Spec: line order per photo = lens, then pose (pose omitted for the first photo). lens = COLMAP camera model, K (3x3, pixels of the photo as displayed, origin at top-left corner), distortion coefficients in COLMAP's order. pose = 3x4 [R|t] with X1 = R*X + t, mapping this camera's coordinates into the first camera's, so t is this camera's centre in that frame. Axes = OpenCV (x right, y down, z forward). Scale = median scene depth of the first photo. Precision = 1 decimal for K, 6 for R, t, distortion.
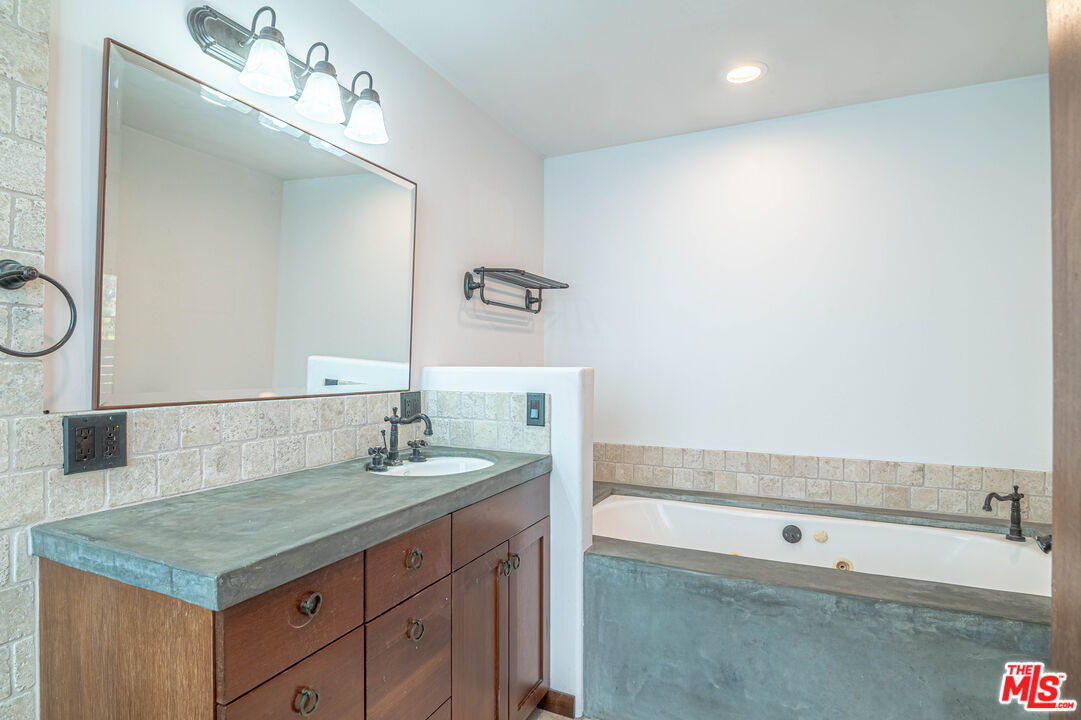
lens RADIAL K [[546.2, 0, 539.2], [0, 546.2, 365.4], [0, 0, 1]] dist [0.000074, -0.008360]
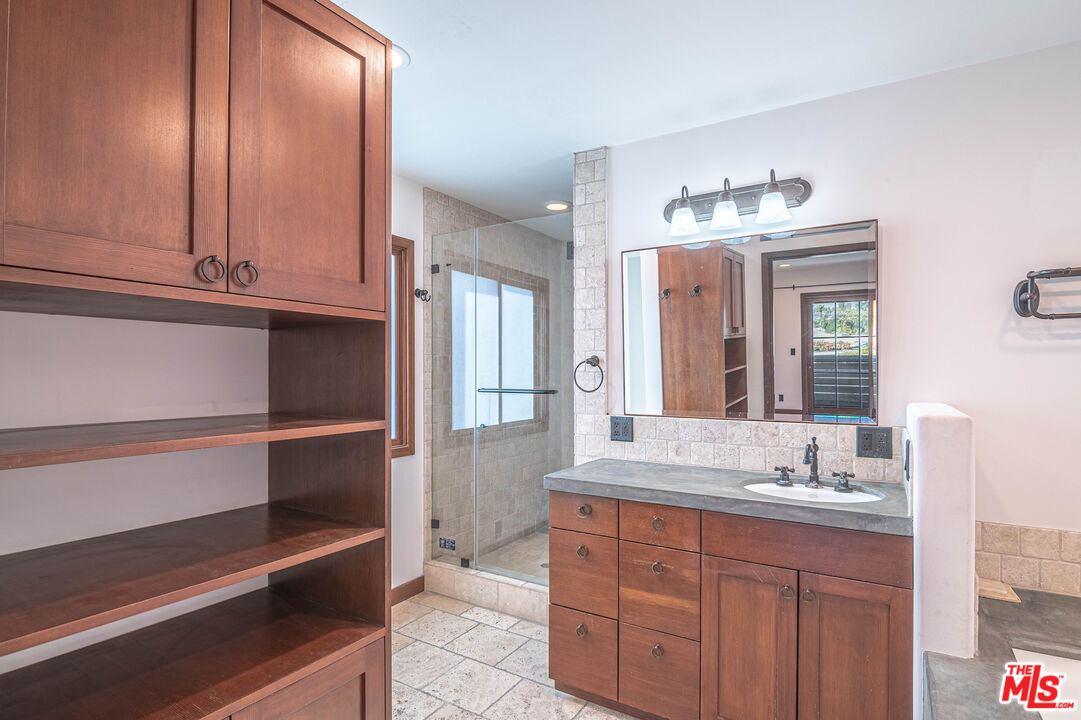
lens RADIAL K [[554.5, 0, 533.6], [0, 554.5, 370.4], [0, 0, 1]] dist [-0.000472, -0.010506]
pose [[-0.117246, -0.005020, -0.993090, 1.311219], [0.004307, 0.999975, -0.005563, -0.080931], [0.993094, -0.004929, -0.117222, 0.754330]]
